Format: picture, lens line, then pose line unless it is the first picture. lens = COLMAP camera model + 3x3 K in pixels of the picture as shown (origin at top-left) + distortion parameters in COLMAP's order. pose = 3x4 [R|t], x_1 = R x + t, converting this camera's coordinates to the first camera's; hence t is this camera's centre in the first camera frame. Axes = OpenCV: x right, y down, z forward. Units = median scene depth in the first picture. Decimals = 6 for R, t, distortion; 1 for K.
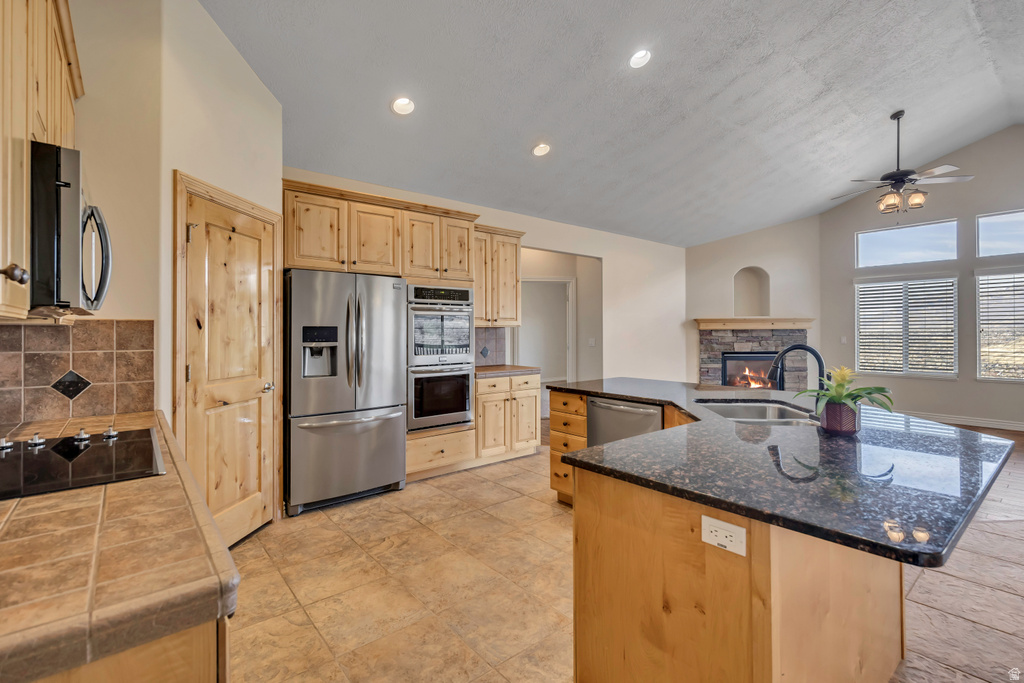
lens RADIAL K [[466.6, 0, 511.0], [0, 466.6, 331.5], [0, 0, 1]] dist [-0.000971, 0.000001]
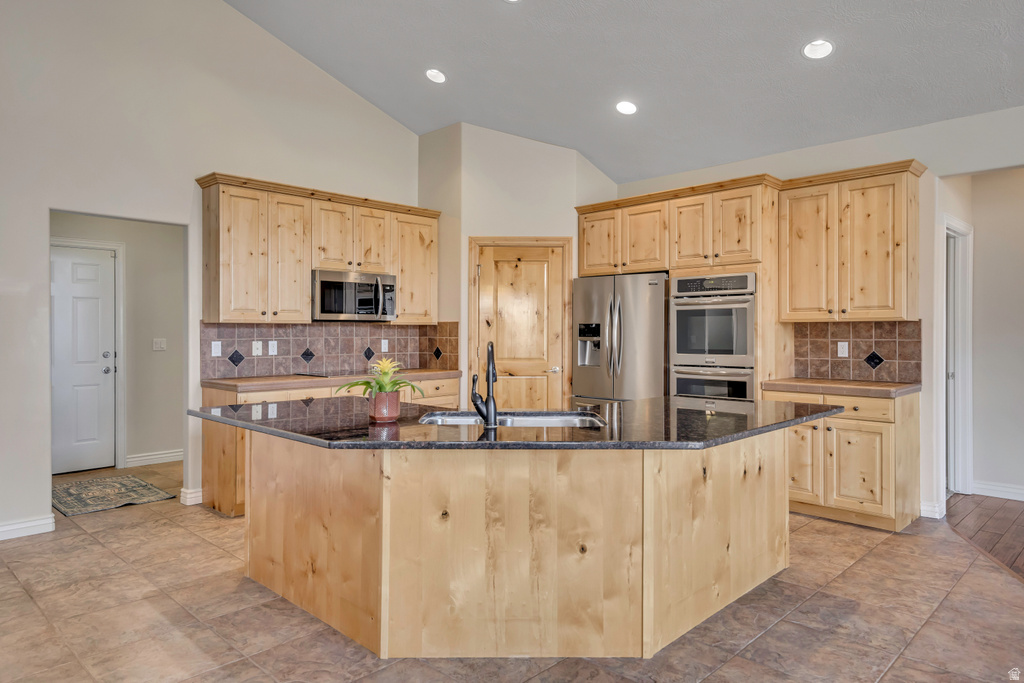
lens RADIAL K [[645.4, 0, 511.5], [0, 645.4, 337.4], [0, 0, 1]] dist [0.005405, 0.000537]
pose [[0.100873, 0.014618, -0.994792, 1.135270], [-0.000032, 0.999892, 0.014690, -0.000009], [0.994899, -0.001450, 0.100862, 0.592800]]
